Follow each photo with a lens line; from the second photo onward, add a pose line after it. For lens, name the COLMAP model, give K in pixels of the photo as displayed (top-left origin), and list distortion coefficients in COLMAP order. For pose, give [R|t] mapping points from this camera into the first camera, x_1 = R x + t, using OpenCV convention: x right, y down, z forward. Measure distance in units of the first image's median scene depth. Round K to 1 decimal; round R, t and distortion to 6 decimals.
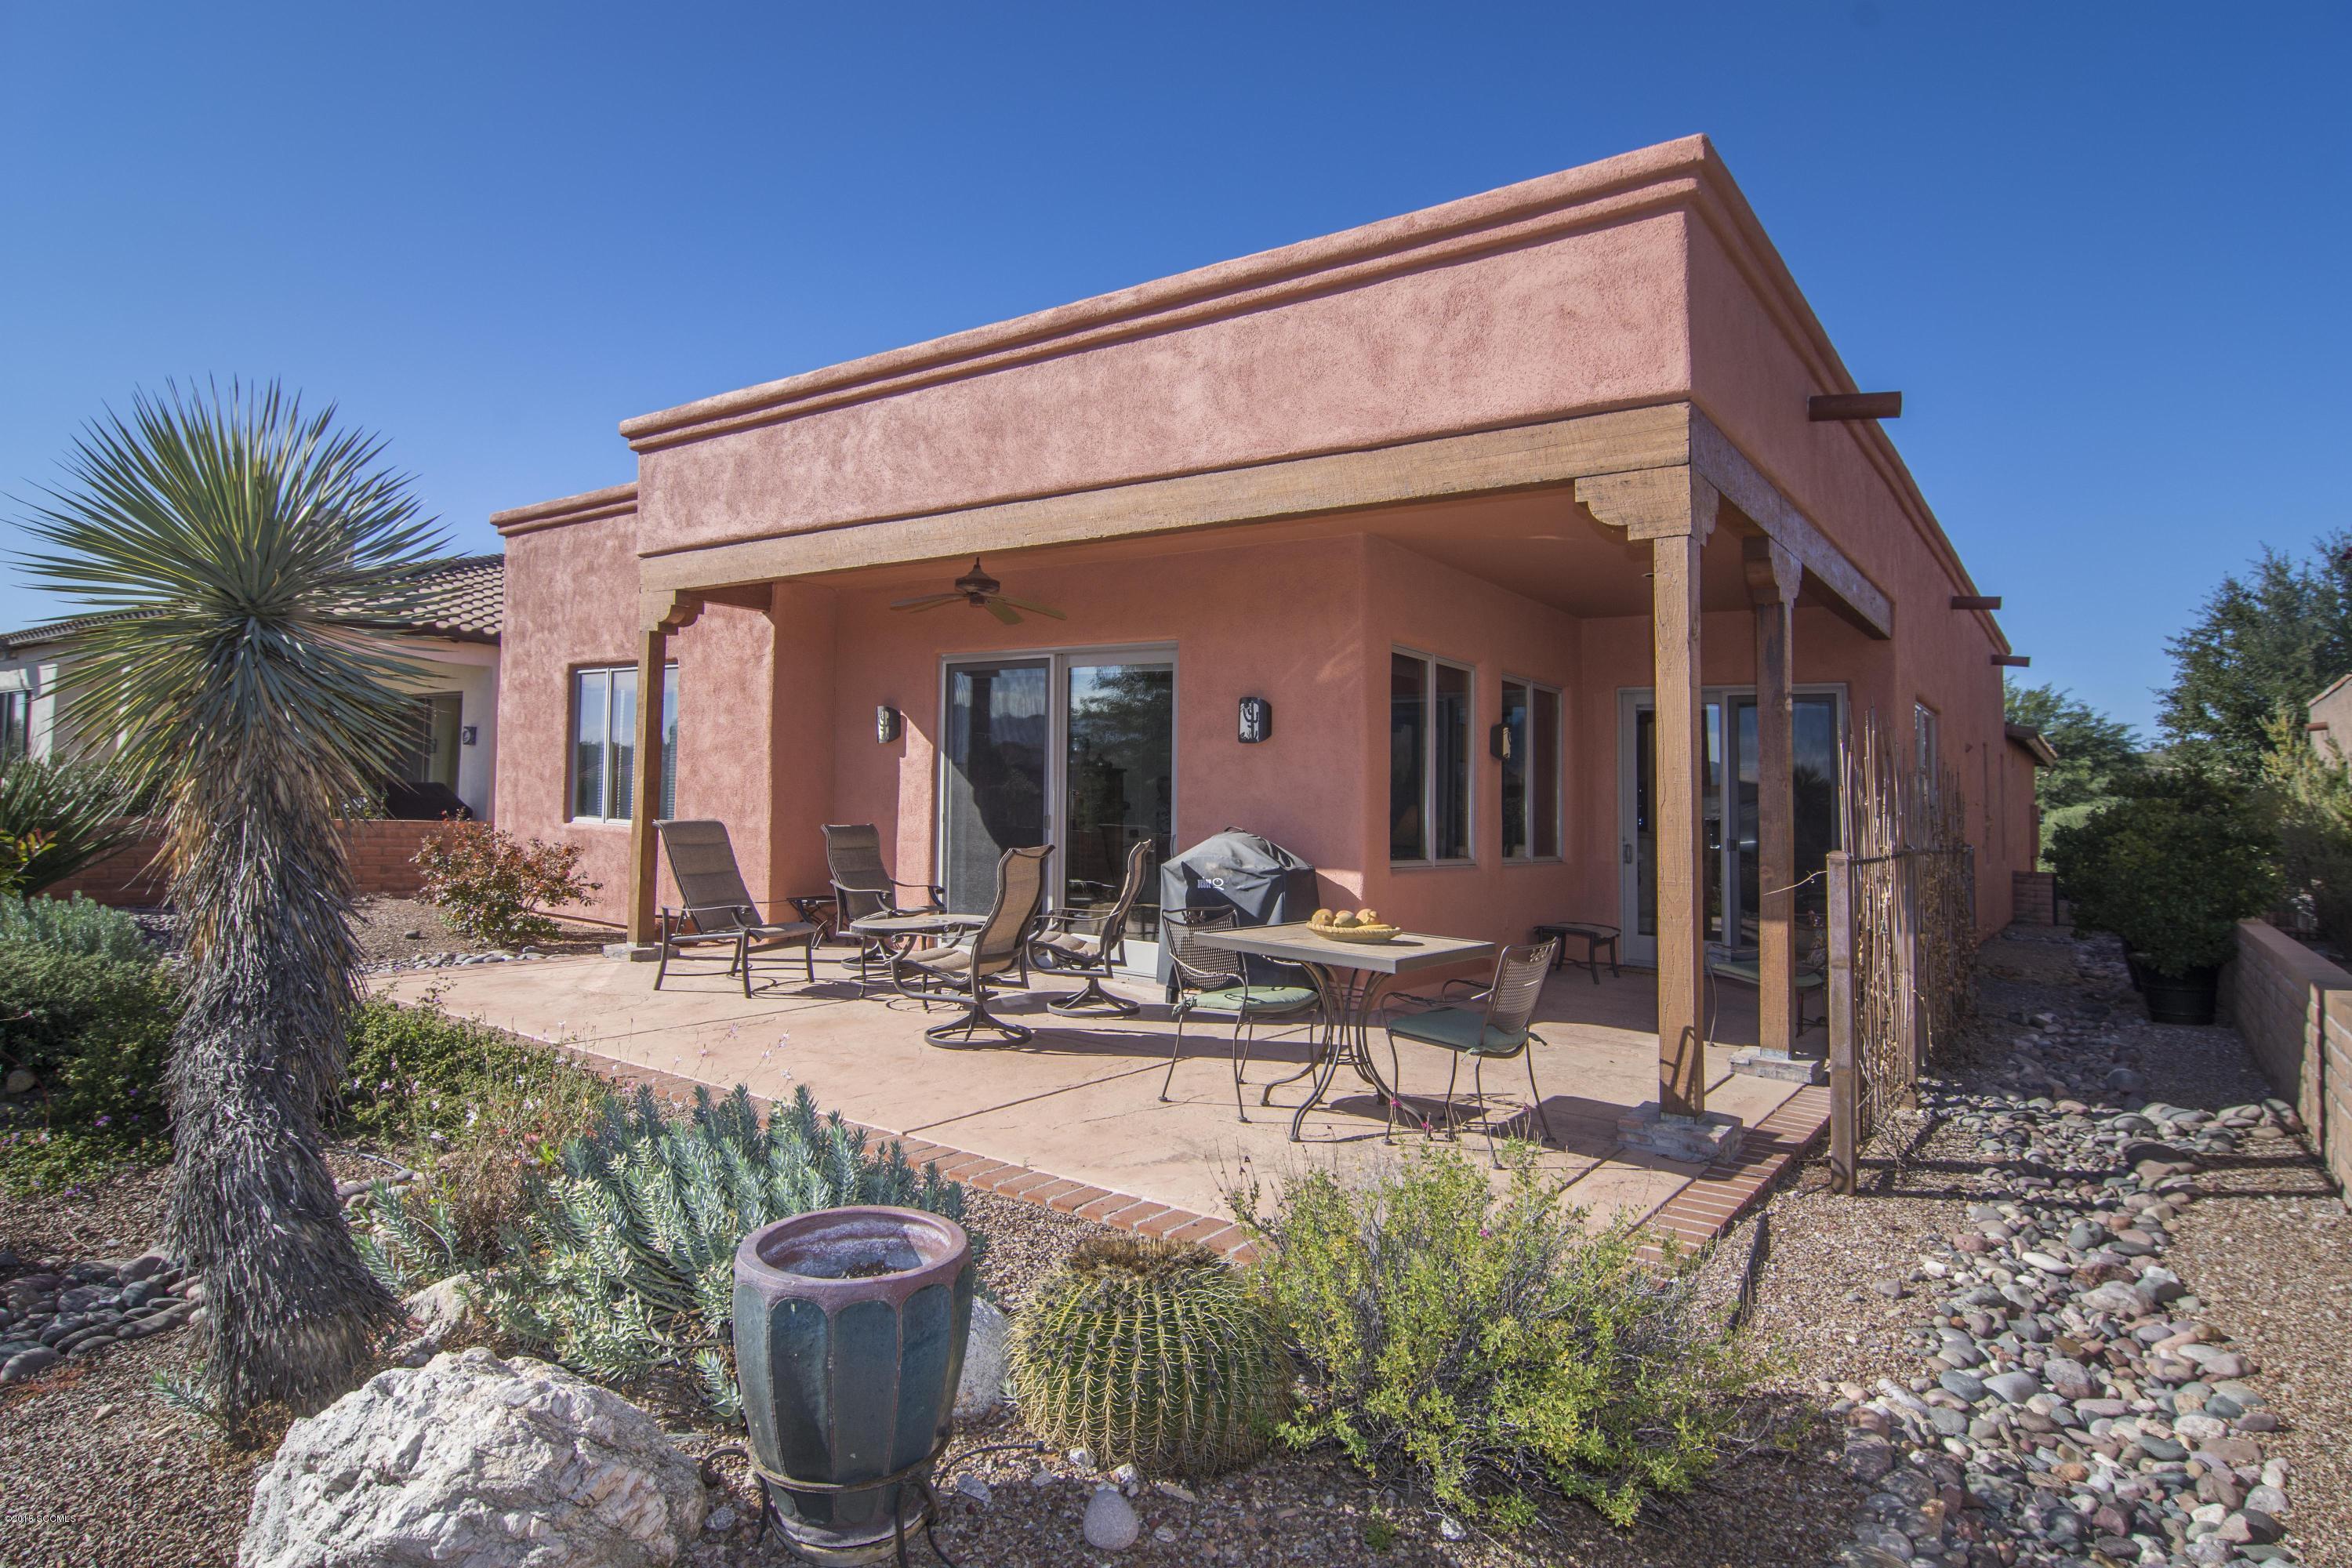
lens RADIAL K [[1256.9, 0, 1180.8], [0, 1256.9, 709.4], [0, 0, 1]] dist [-0.003496, -0.001339]
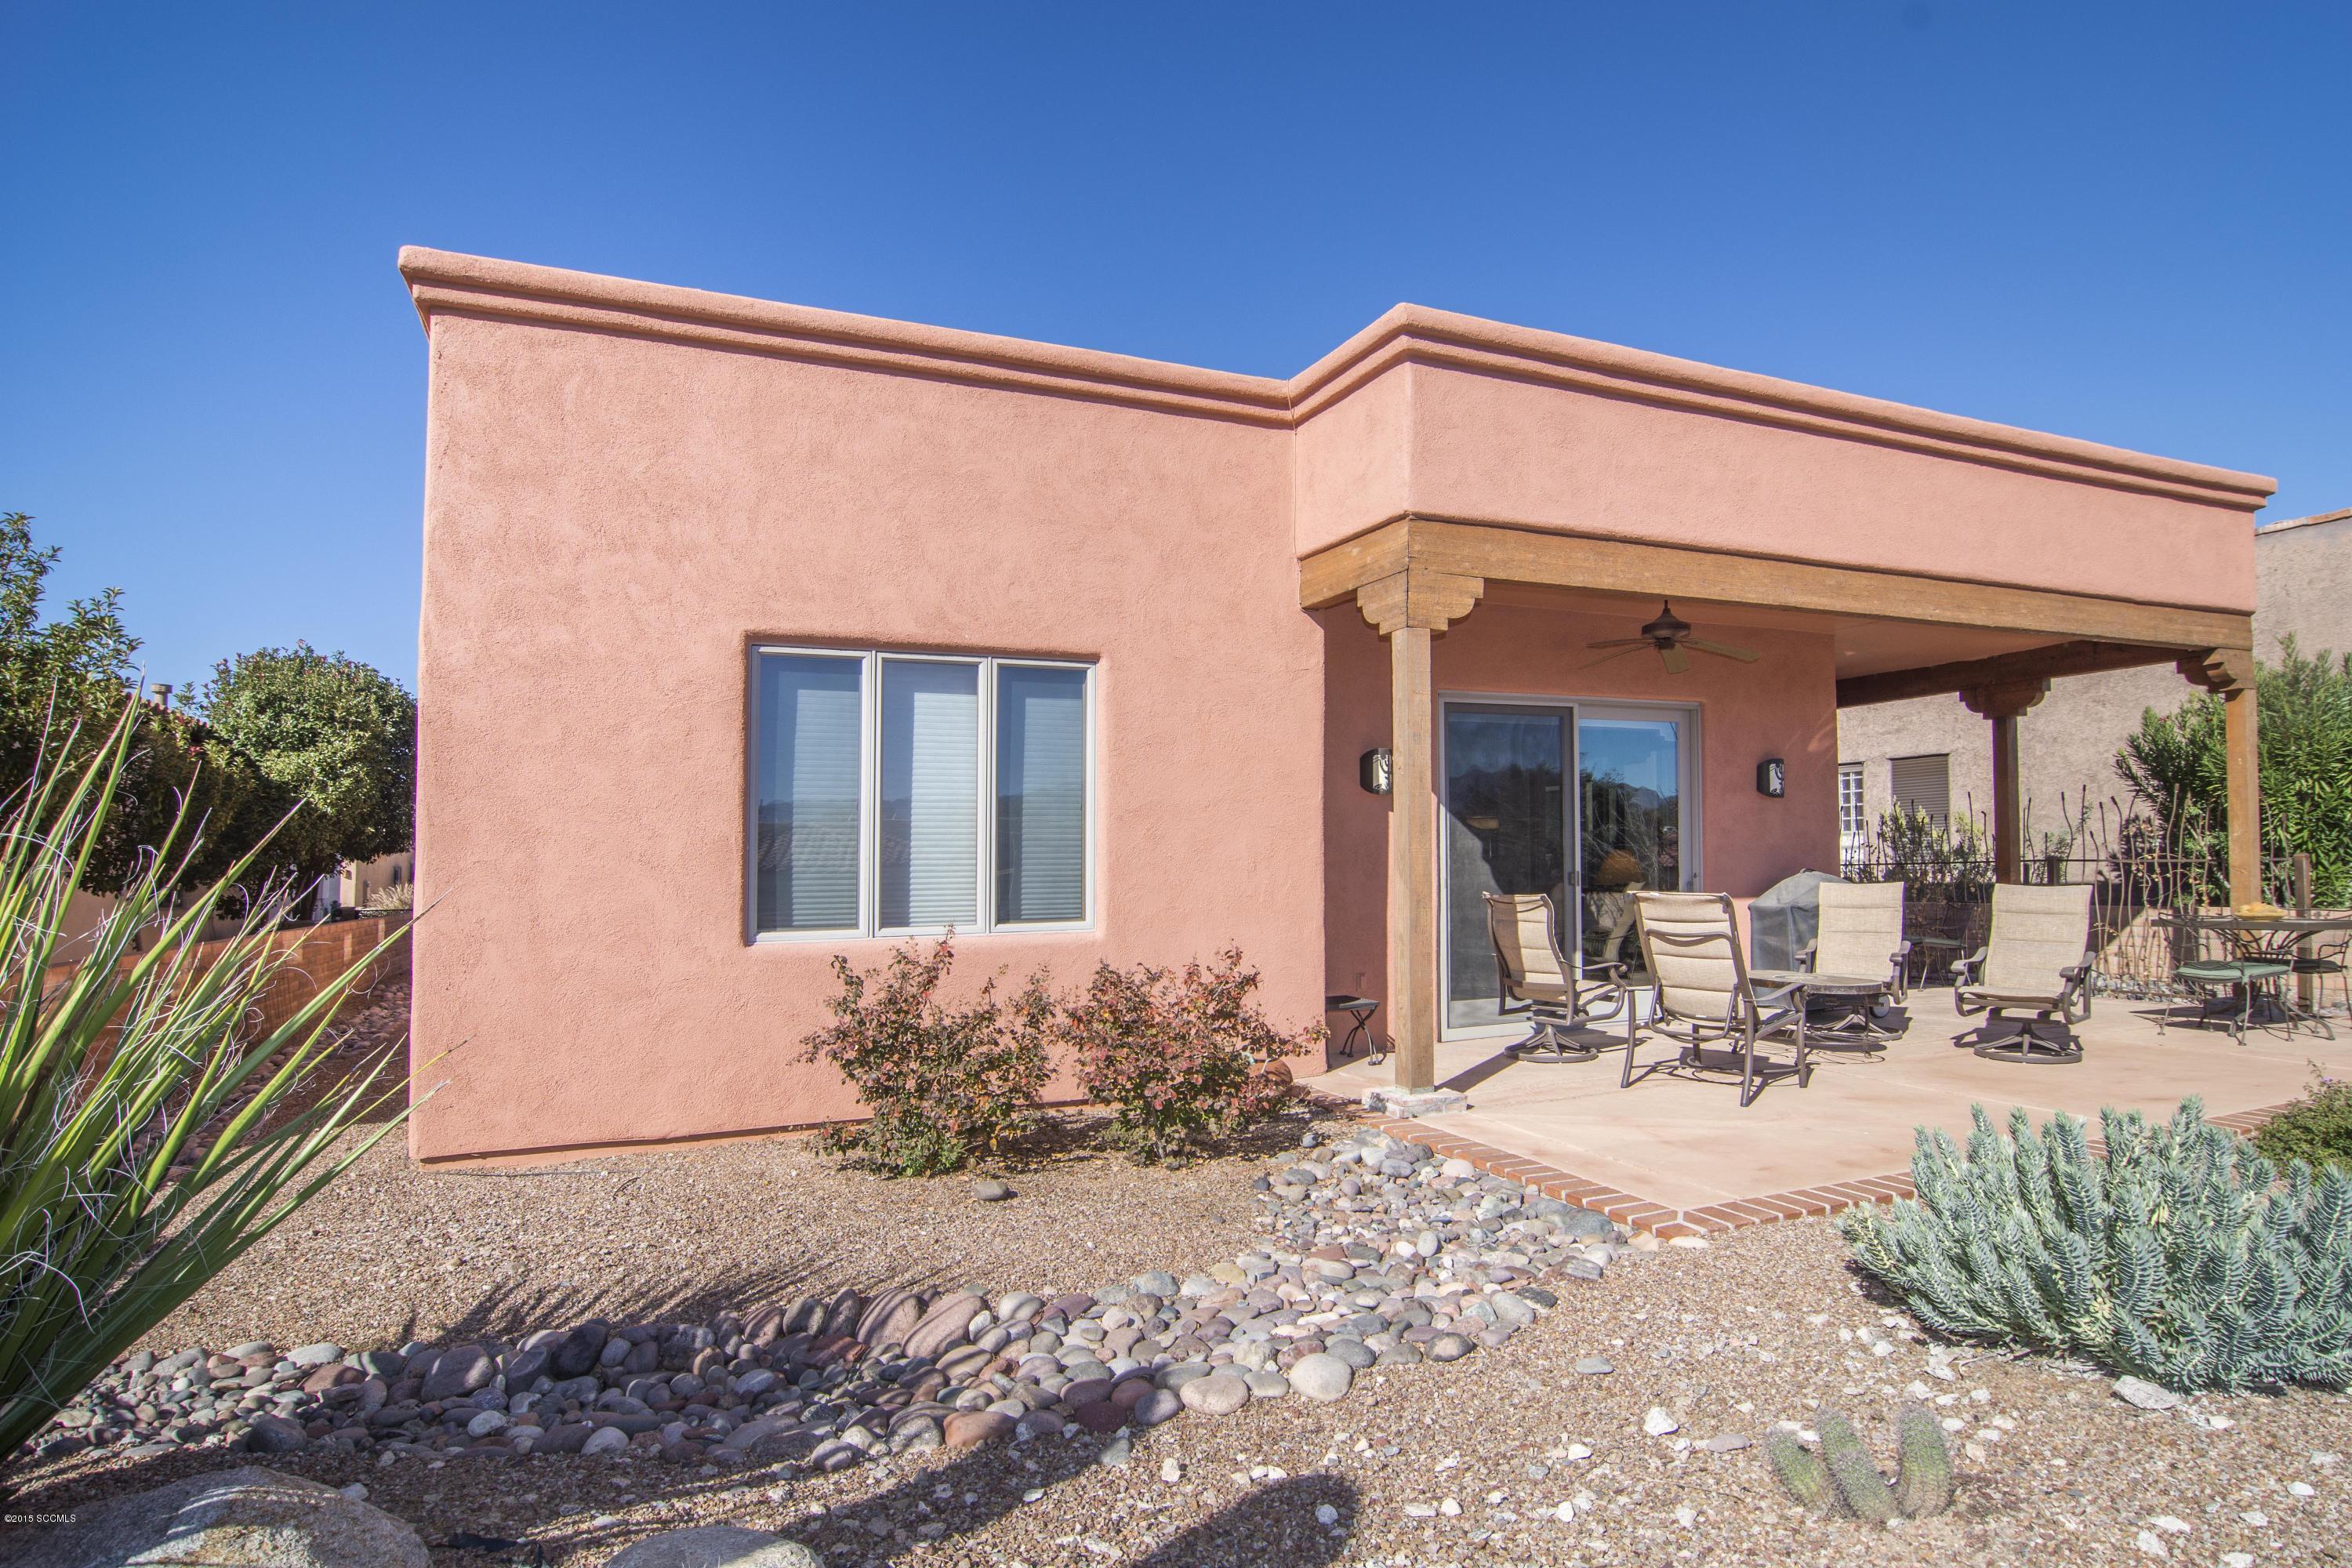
lens RADIAL K [[1282.4, 0, 1176.0], [0, 1282.4, 784.0], [0, 0, 1]] dist [-0.005922, -0.006186]
pose [[0.488294, 0.012456, 0.872590, -1.041713], [-0.026645, 0.999645, 0.000640, 0.024385], [-0.872273, -0.023563, 0.488452, 0.735031]]
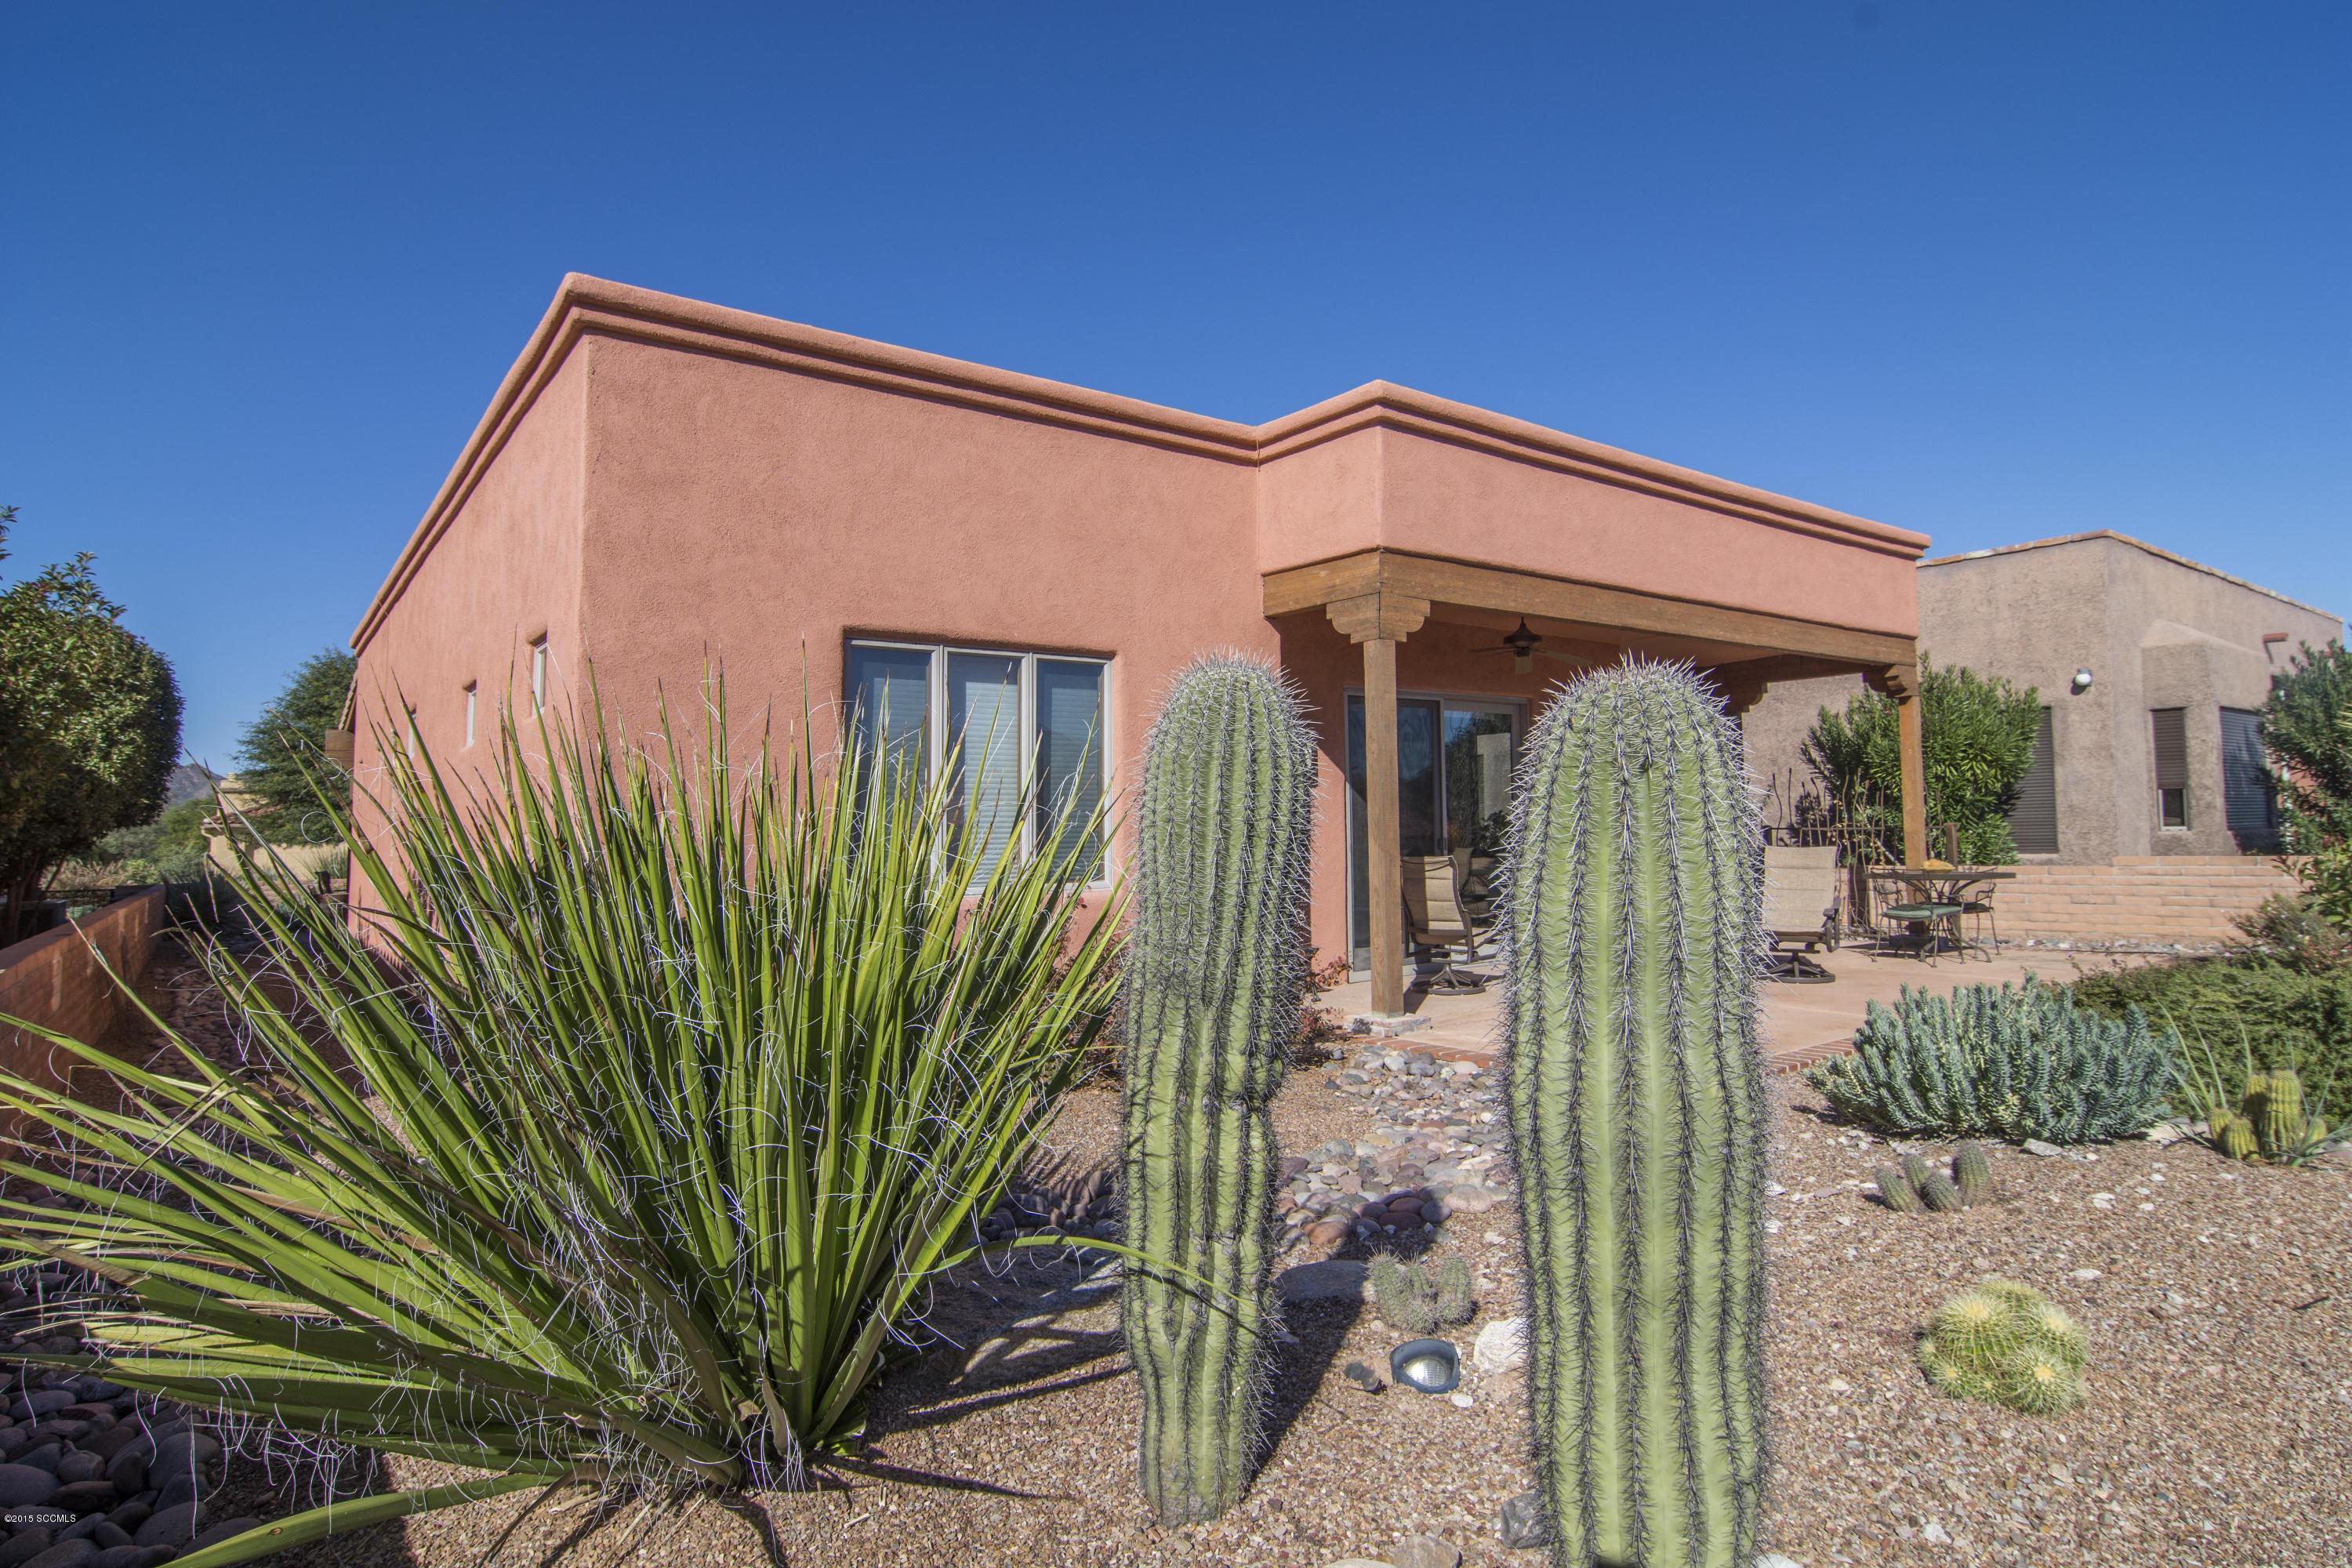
lens RADIAL K [[1256.9, 0, 1180.8], [0, 1256.9, 709.4], [0, 0, 1]] dist [-0.003496, -0.001339]
pose [[0.285238, 0.053528, 0.956961, -1.202576], [-0.035656, 0.998341, -0.045215, 0.026461], [-0.957793, -0.021224, 0.286673, 0.841751]]
